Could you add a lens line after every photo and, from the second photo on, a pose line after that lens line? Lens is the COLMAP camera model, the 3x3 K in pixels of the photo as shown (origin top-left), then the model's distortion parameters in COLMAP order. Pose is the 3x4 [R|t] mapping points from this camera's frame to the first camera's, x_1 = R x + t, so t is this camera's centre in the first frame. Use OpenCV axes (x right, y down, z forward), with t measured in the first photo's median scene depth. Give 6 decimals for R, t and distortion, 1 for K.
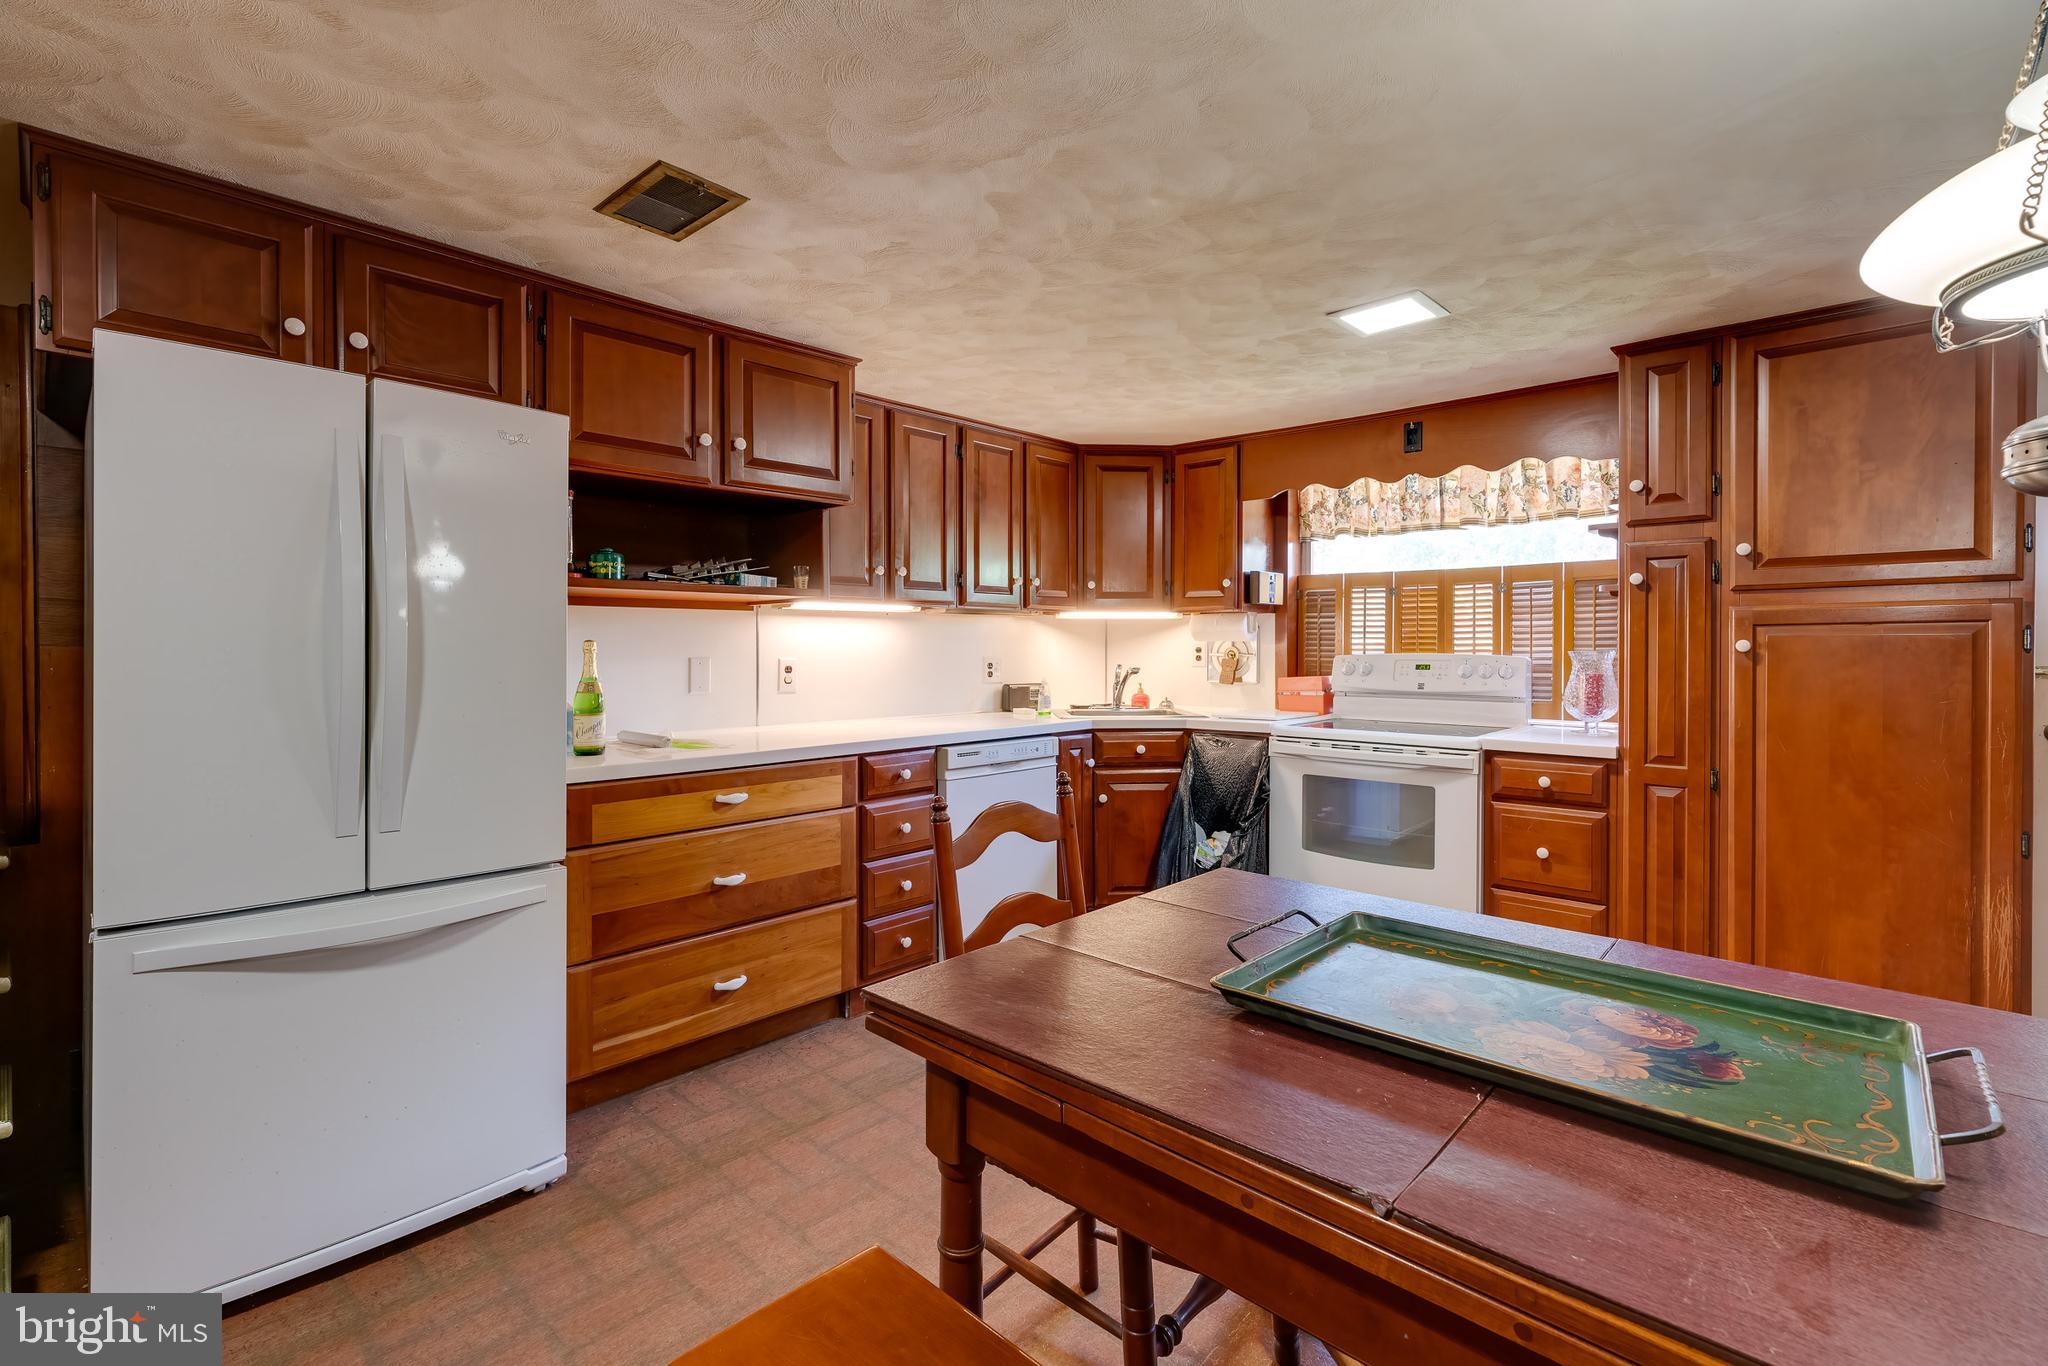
lens RADIAL K [[927.7, 0, 1067.8], [0, 927.7, 650.3], [0, 0, 1]] dist [-0.003050, 0.000000]
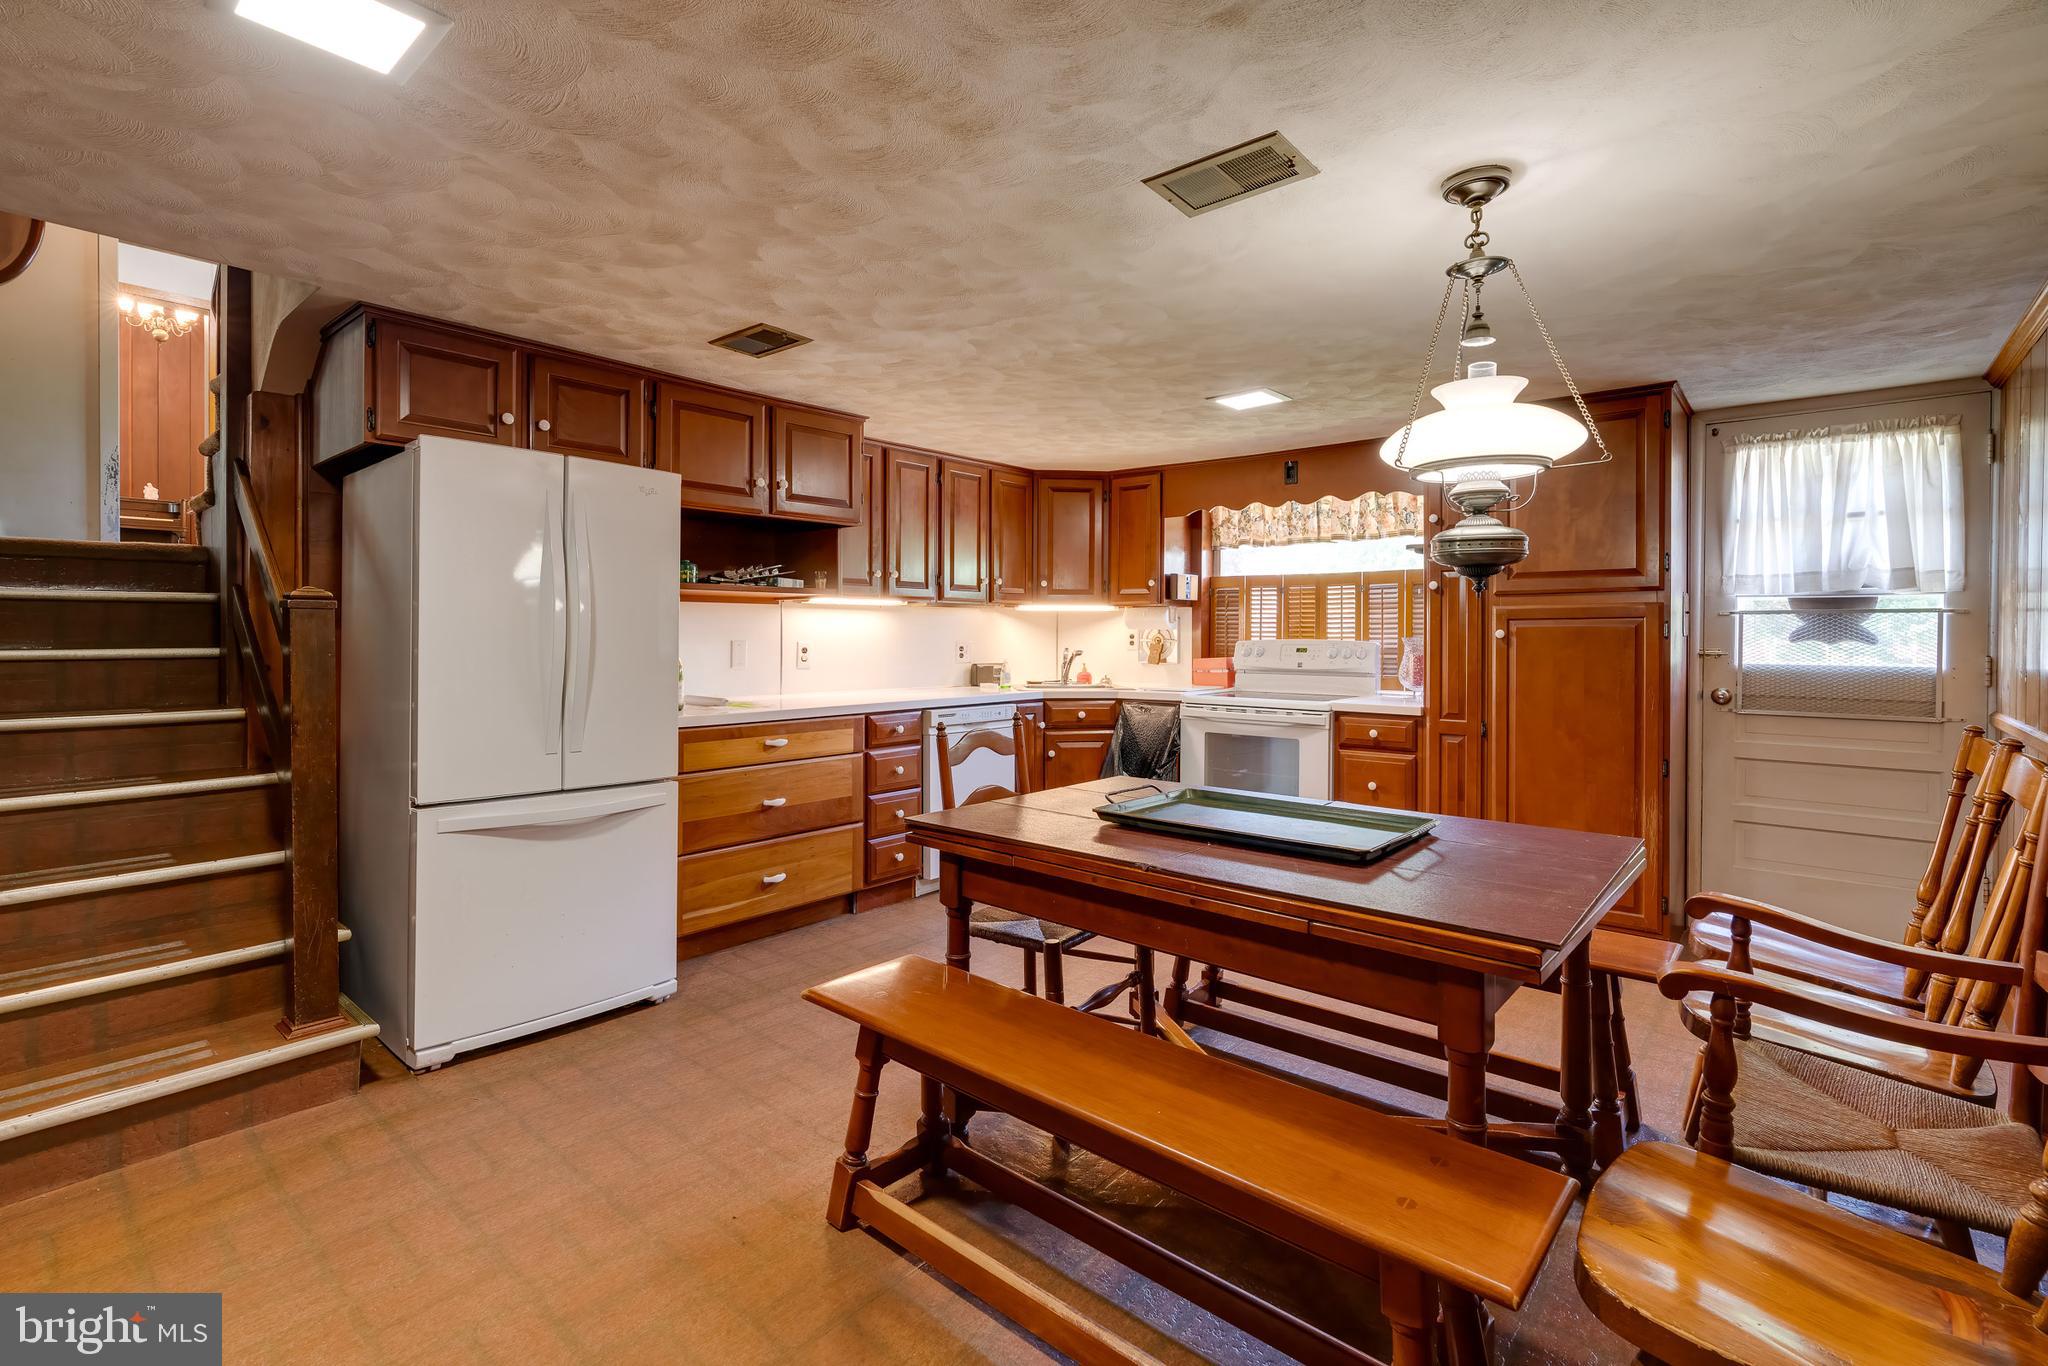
lens RADIAL K [[929.4, 0, 1062.3], [0, 929.4, 634.0], [0, 0, 1]] dist [-0.004718, 0.000275]
pose [[0.999383, 0.003531, 0.034948, 0.009618], [-0.003378, 0.999984, -0.004427, 0.003291], [-0.034963, 0.004306, 0.999379, -0.332822]]
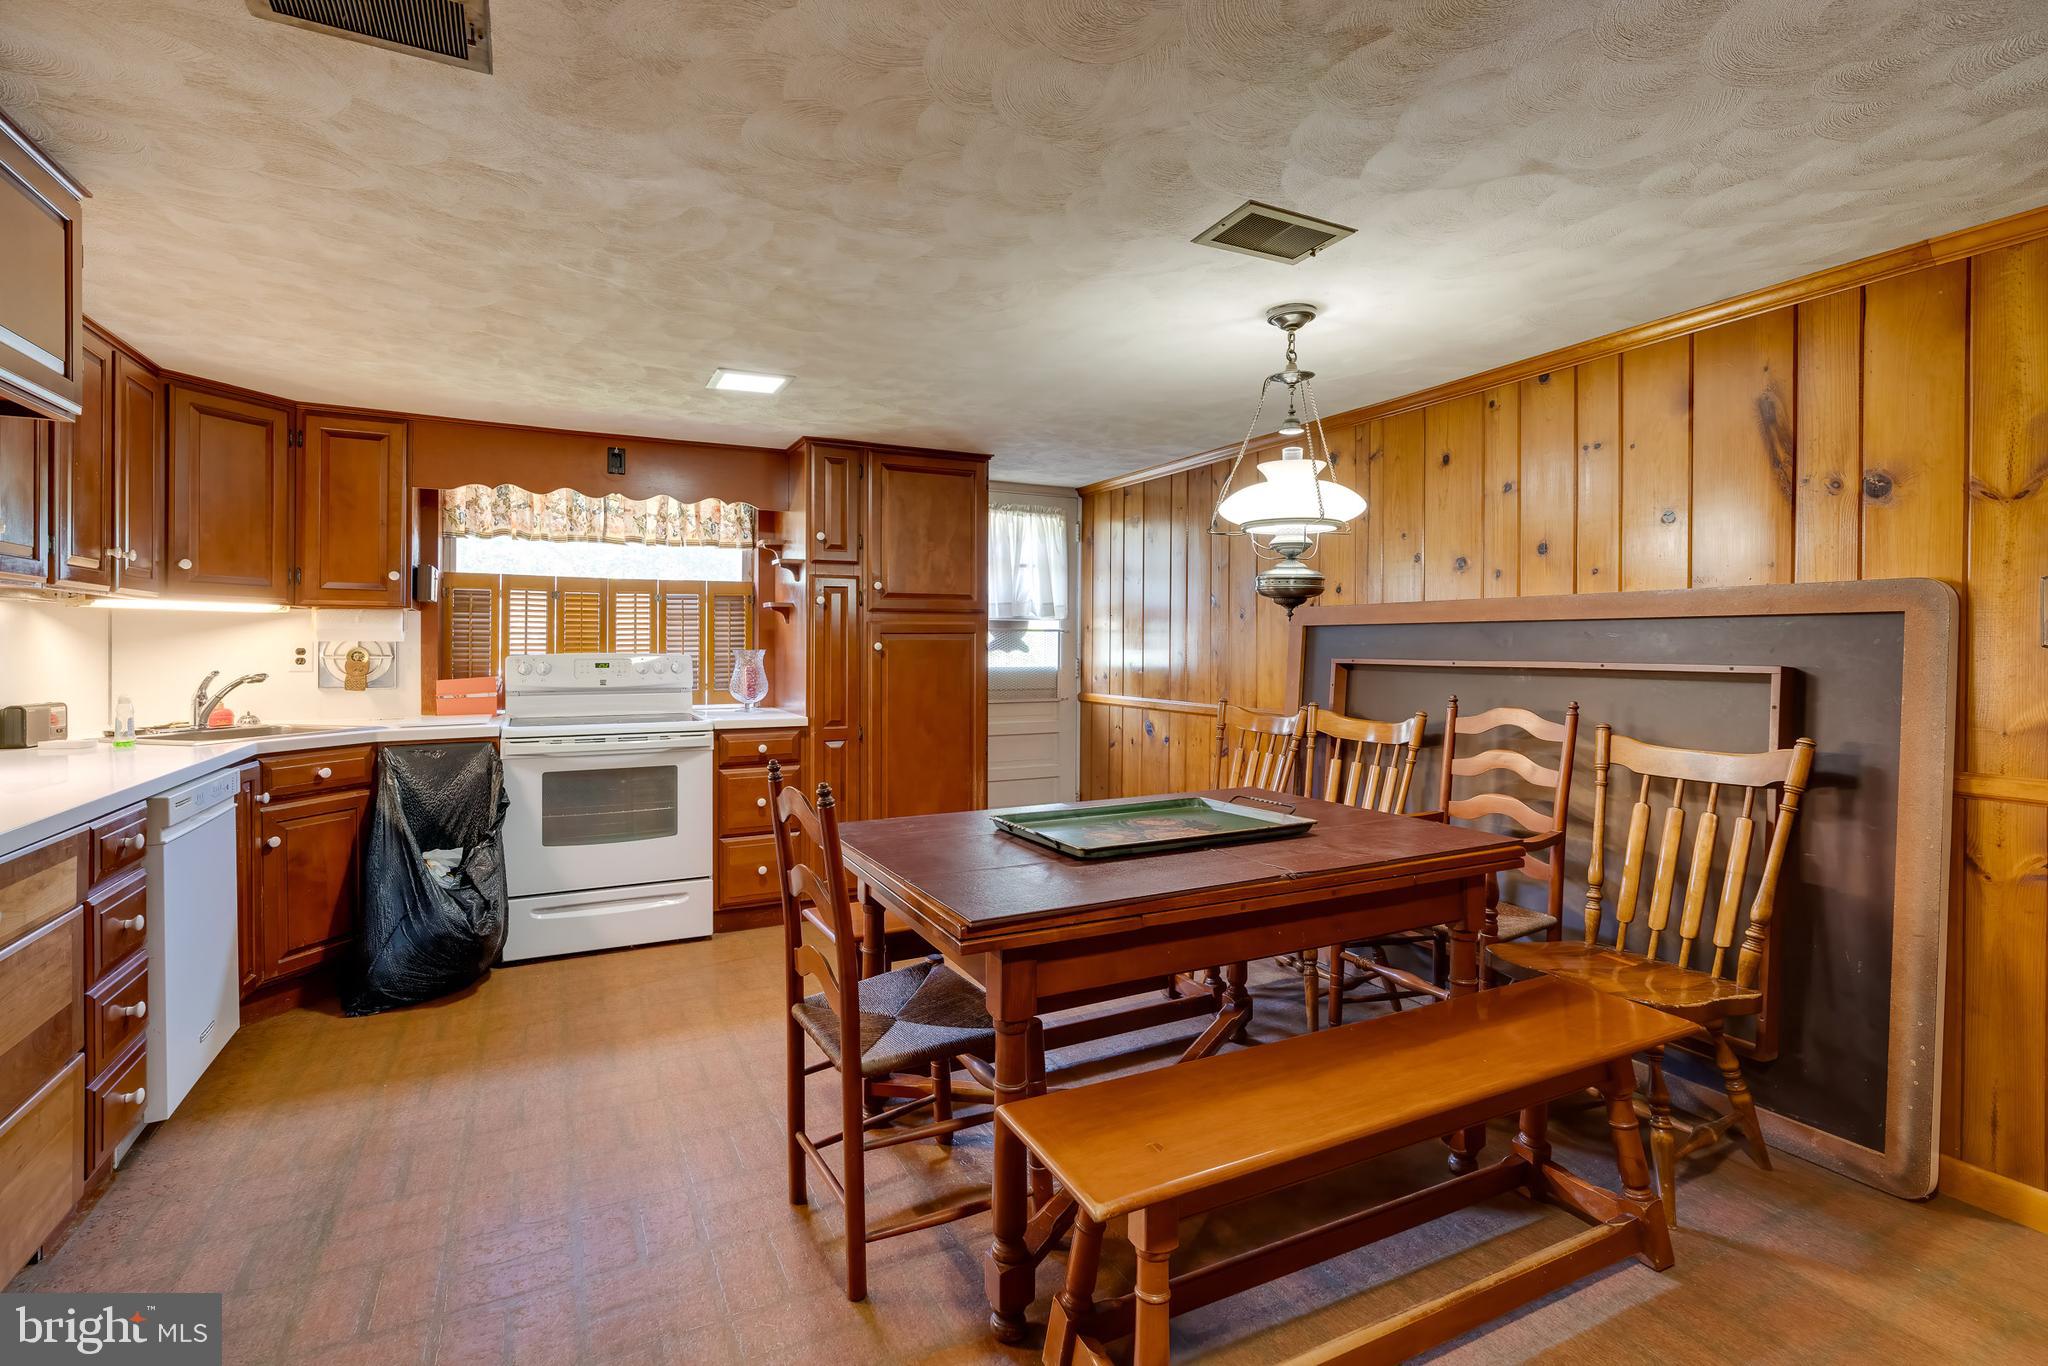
lens RADIAL K [[896.9, 0, 971.2], [0, 896.9, 645.2], [0, 0, 1]] dist [-0.005667, -0.000063]
pose [[0.396945, 0.000333, 0.917843, -0.528315], [0.004274, 0.999988, -0.002211, -0.002269], [-0.917833, 0.004800, 0.396939, 0.203574]]
